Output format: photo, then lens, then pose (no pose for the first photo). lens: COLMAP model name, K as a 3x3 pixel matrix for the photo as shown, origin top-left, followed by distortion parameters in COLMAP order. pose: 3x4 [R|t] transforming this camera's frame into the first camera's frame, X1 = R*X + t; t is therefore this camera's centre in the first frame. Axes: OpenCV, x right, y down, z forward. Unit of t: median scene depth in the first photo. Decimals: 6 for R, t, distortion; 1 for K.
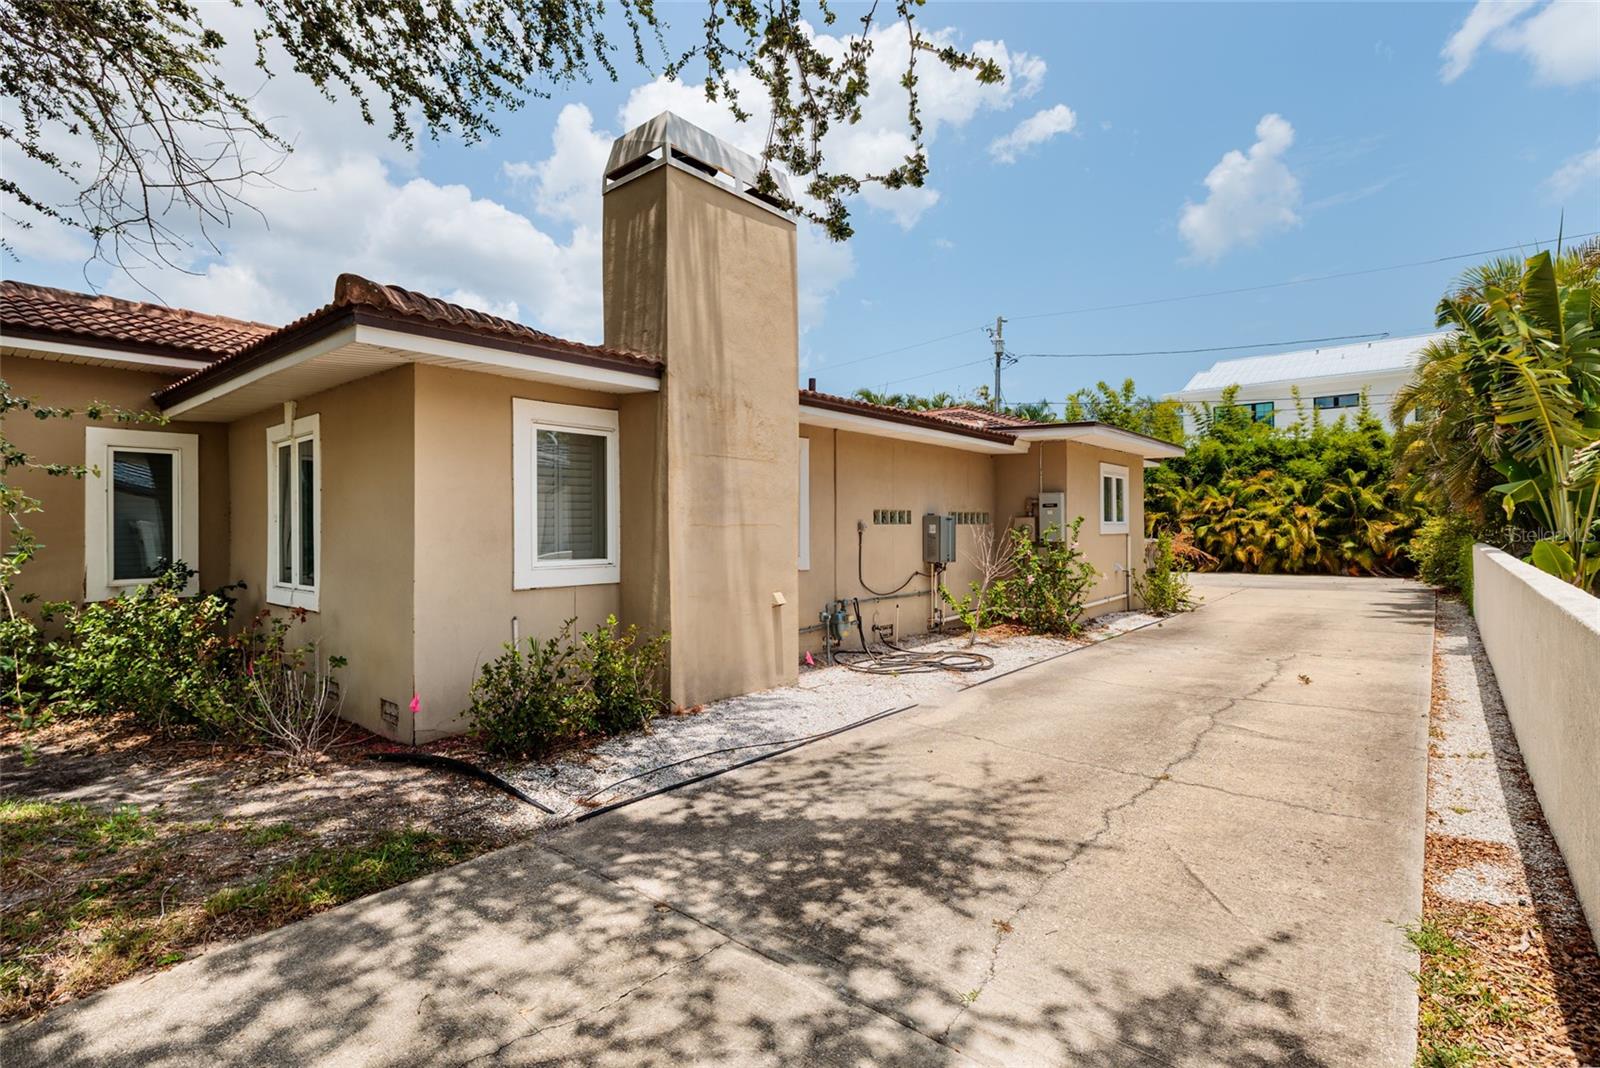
lens RADIAL K [[767.0, 0, 804.7], [0, 767.0, 526.3], [0, 0, 1]] dist [-0.003438, 0.000208]
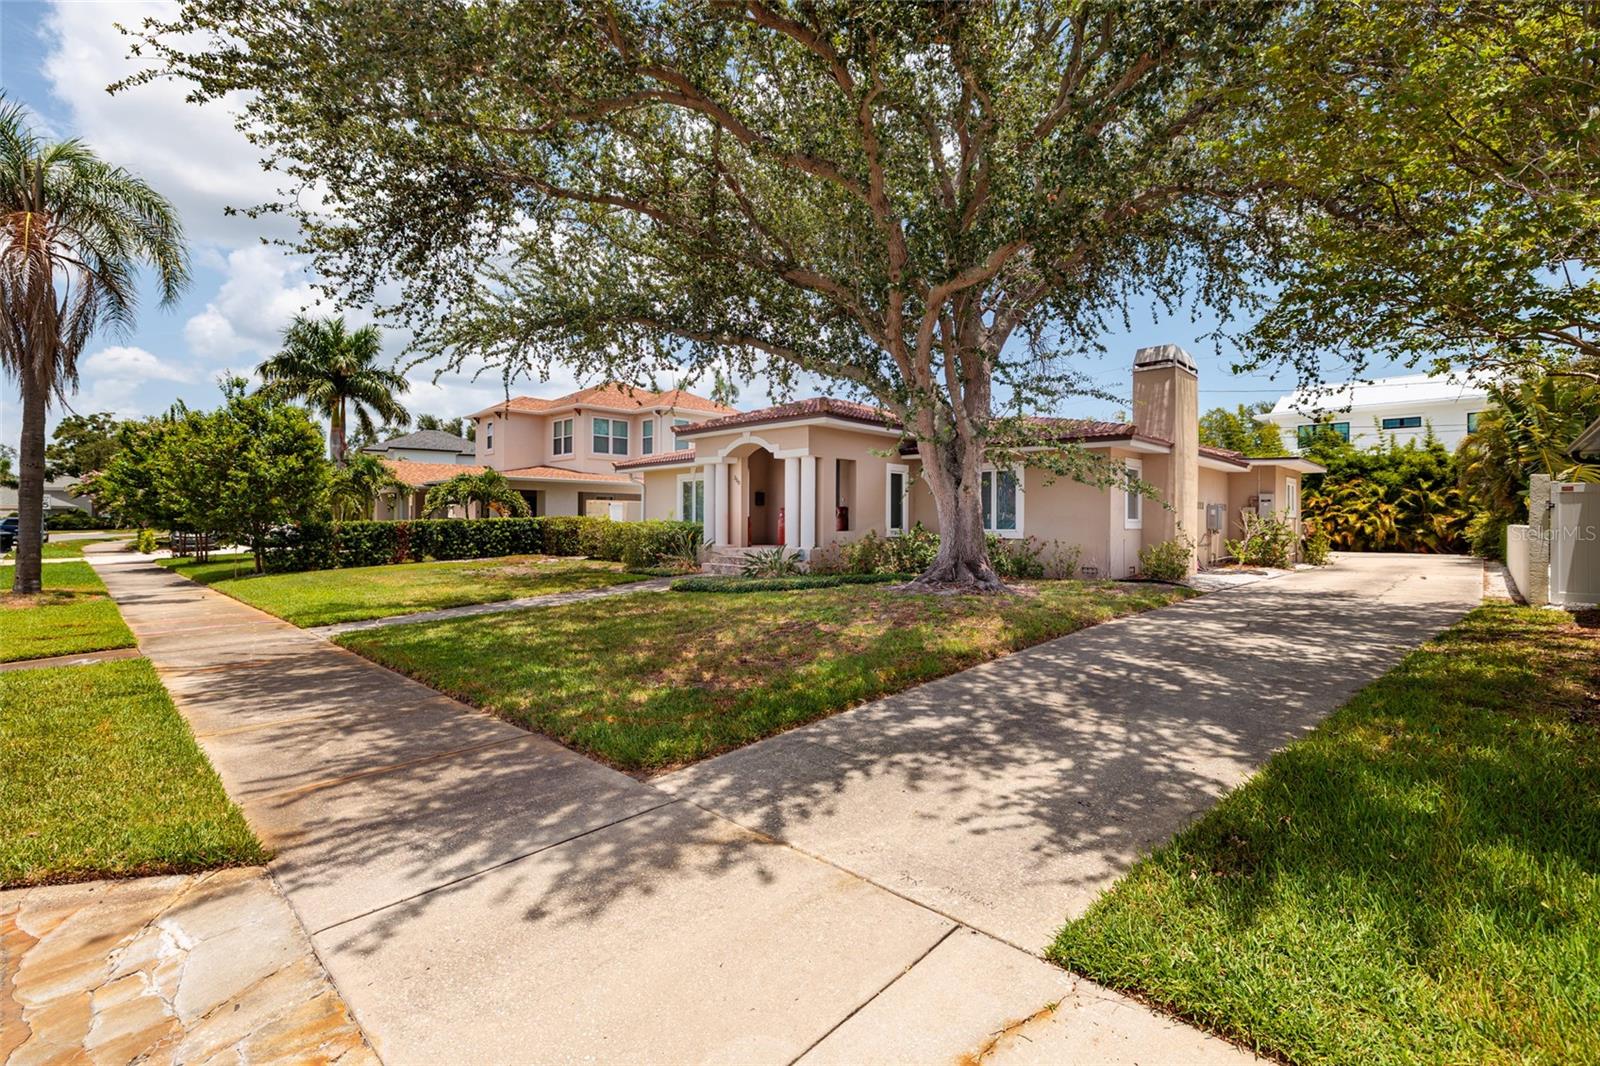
lens RADIAL K [[712.1, 0, 803.9], [0, 712.1, 524.6], [0, 0, 1]] dist [-0.008666, 0.000799]
pose [[0.997173, 0.010170, -0.074442, -0.331458], [-0.009949, 0.999945, 0.003342, 0.018074], [0.074472, -0.002592, 0.997220, -0.396845]]
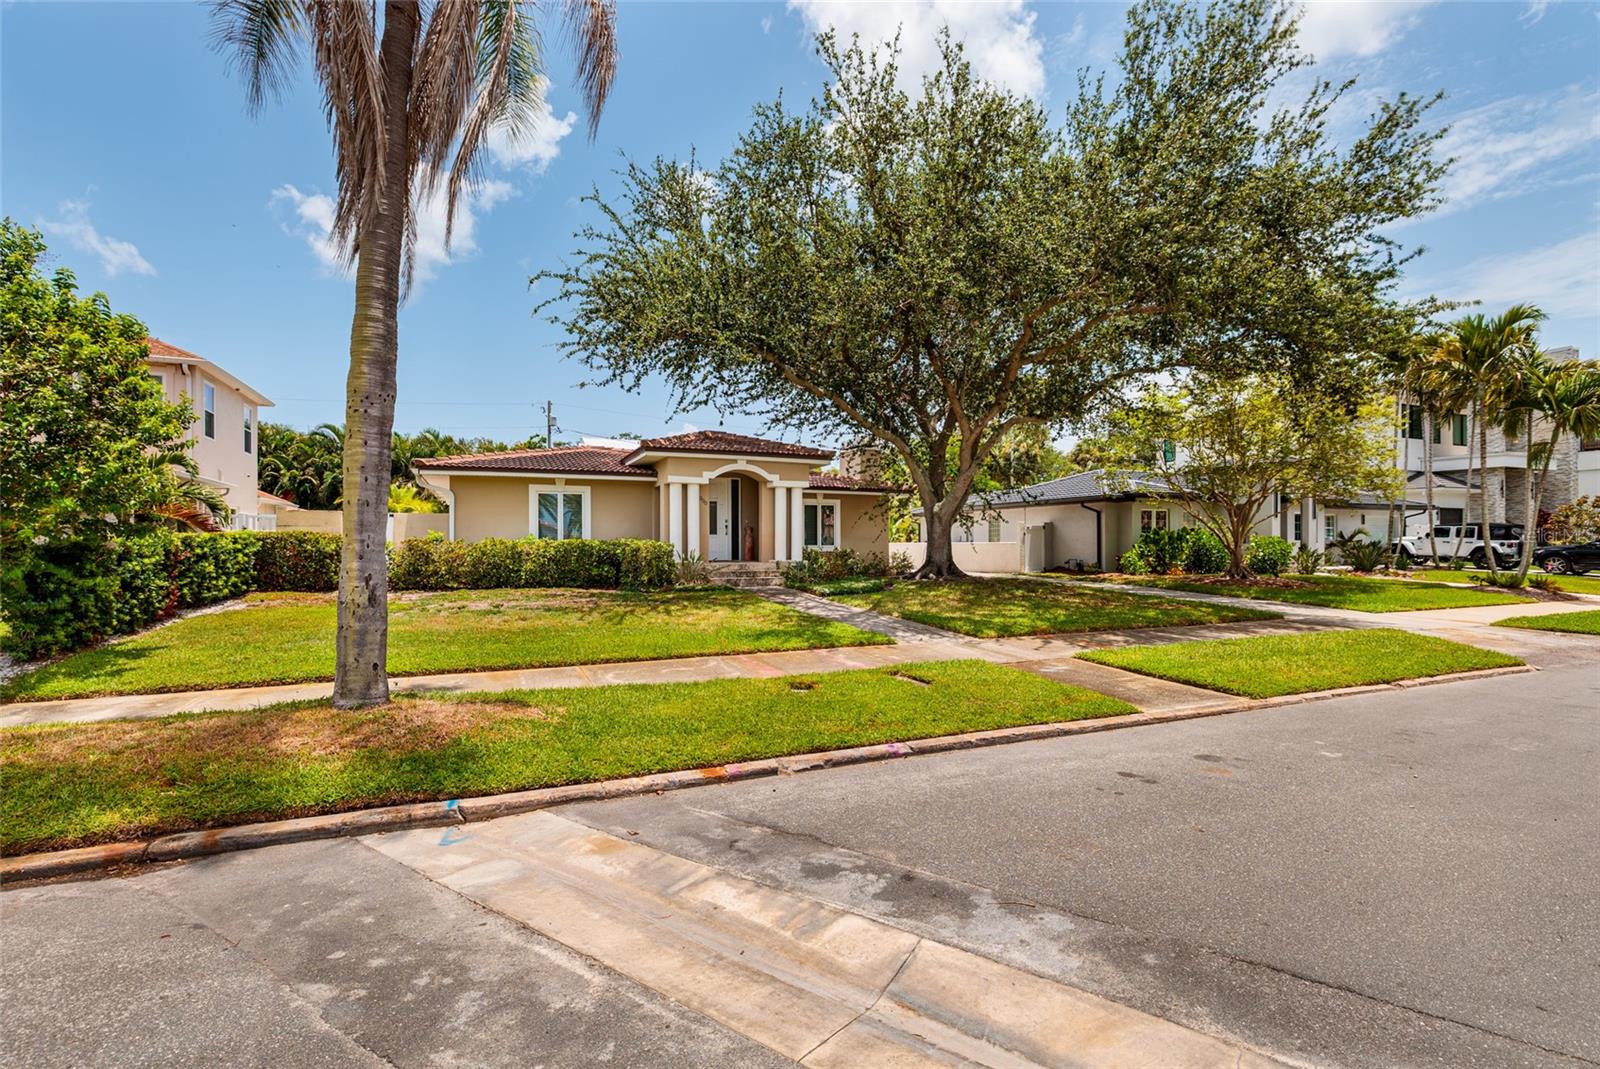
lens RADIAL K [[718.2, 0, 789.8], [0, 718.2, 539.5], [0, 0, 1]] dist [0.003471, -0.000216]
pose [[0.468148, 0.012957, 0.883555, -1.103464], [-0.001677, 0.999904, -0.013775, 0.029066], [-0.883648, 0.004967, 0.468125, -0.126768]]
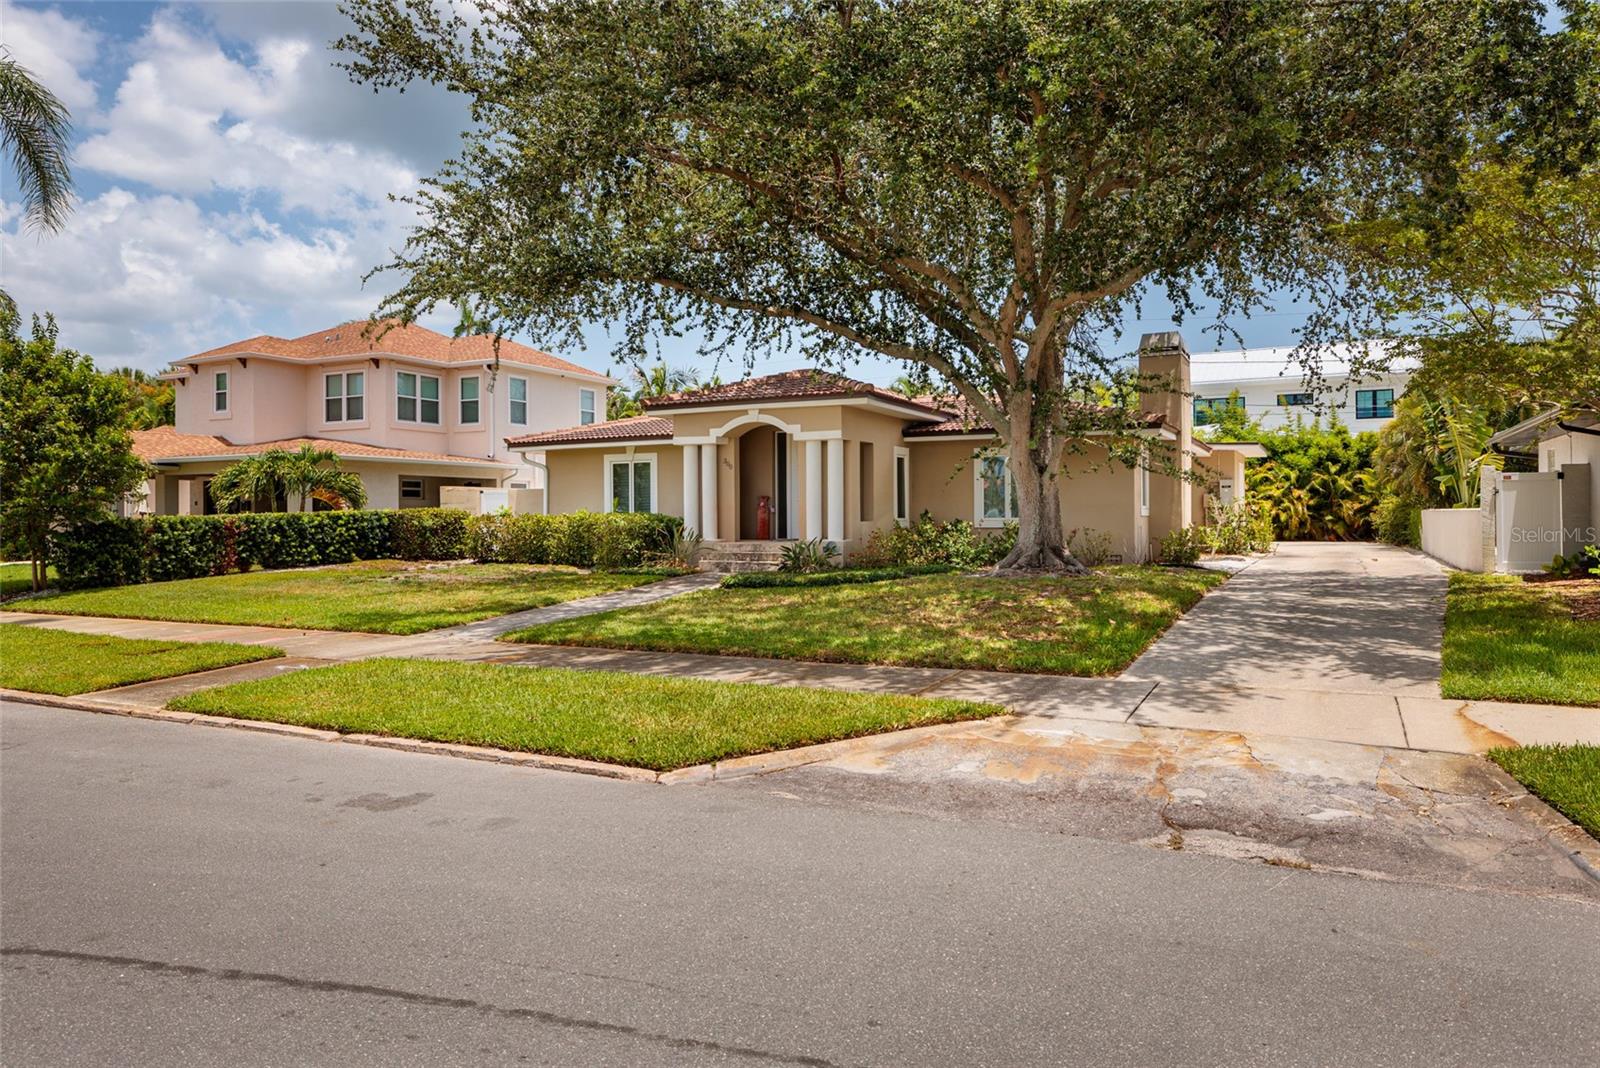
lens RADIAL K [[1040.0, 0, 803.2], [0, 1040.0, 511.3], [0, 0, 1]] dist [0.000589, -0.000808]
pose [[0.975664, 0.001633, 0.219267, -0.590013], [-0.000212, 0.999979, -0.006502, 0.023481], [-0.219273, 0.006297, 0.975643, -0.580976]]
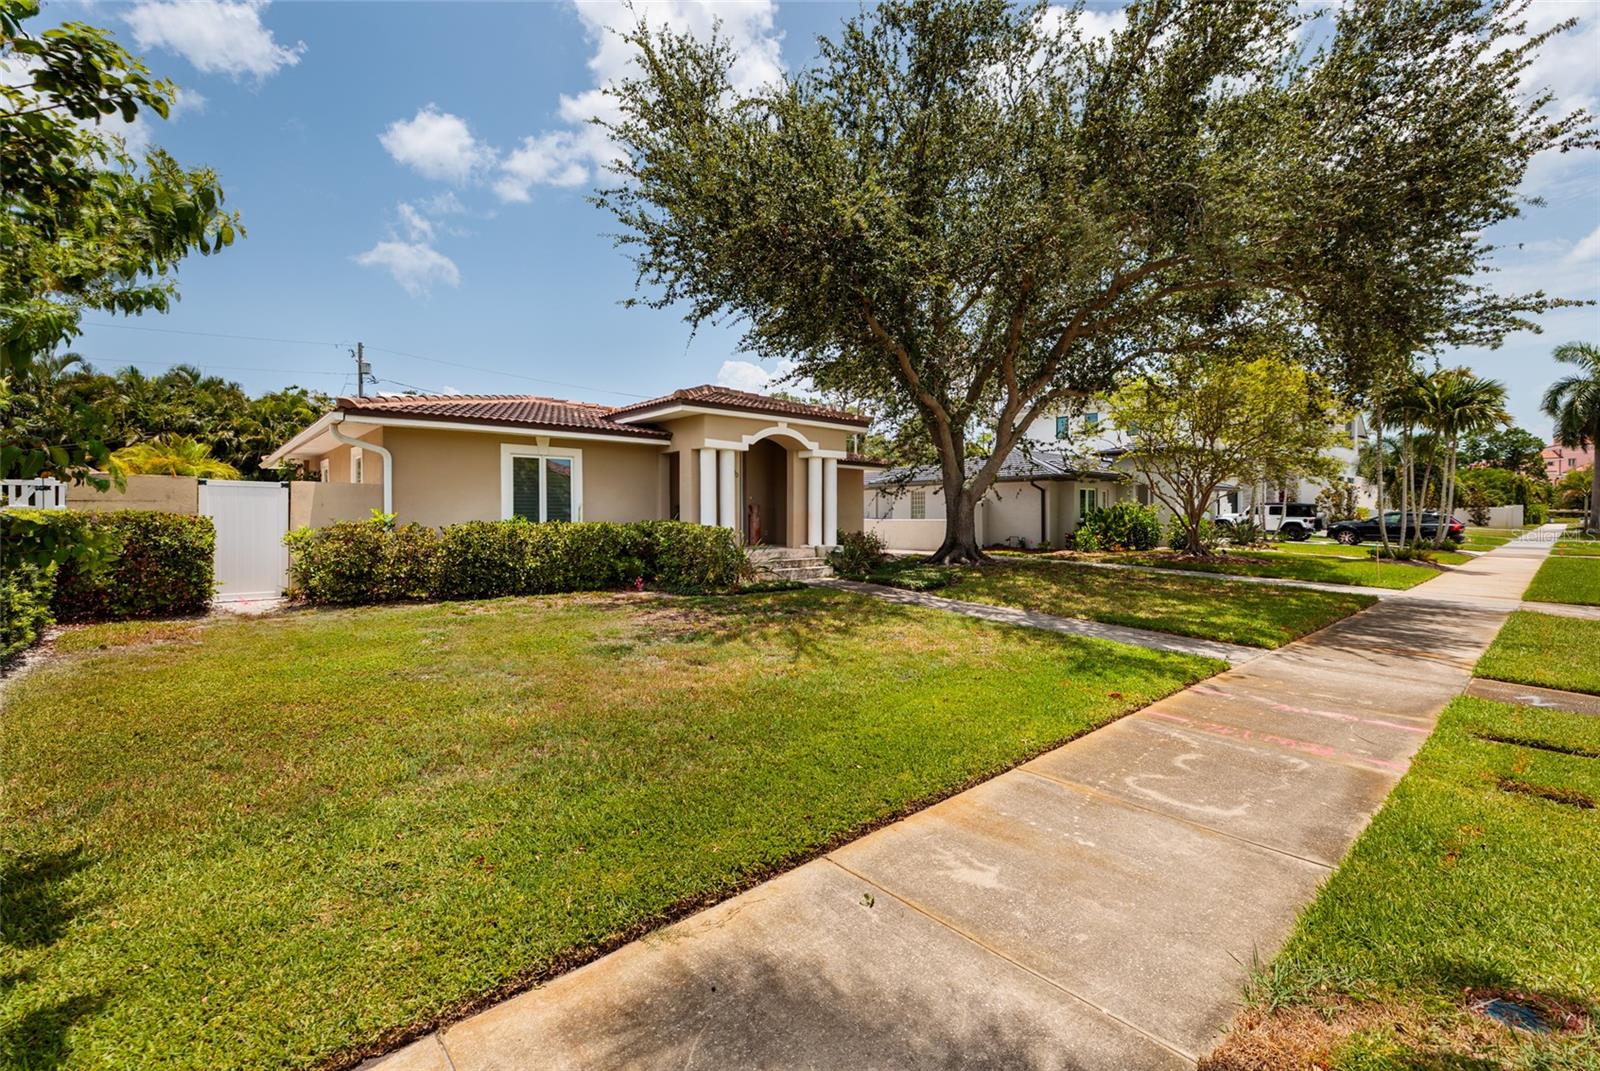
lens RADIAL K [[677.0, 0, 802.4], [0, 677.0, 532.2], [0, 0, 1]] dist [0.003282, 0.002334]
pose [[0.151422, -0.018528, 0.988296, -1.026595], [0.000653, 0.999826, 0.018644, 0.017536], [-0.988469, -0.002178, 0.151407, 0.177092]]
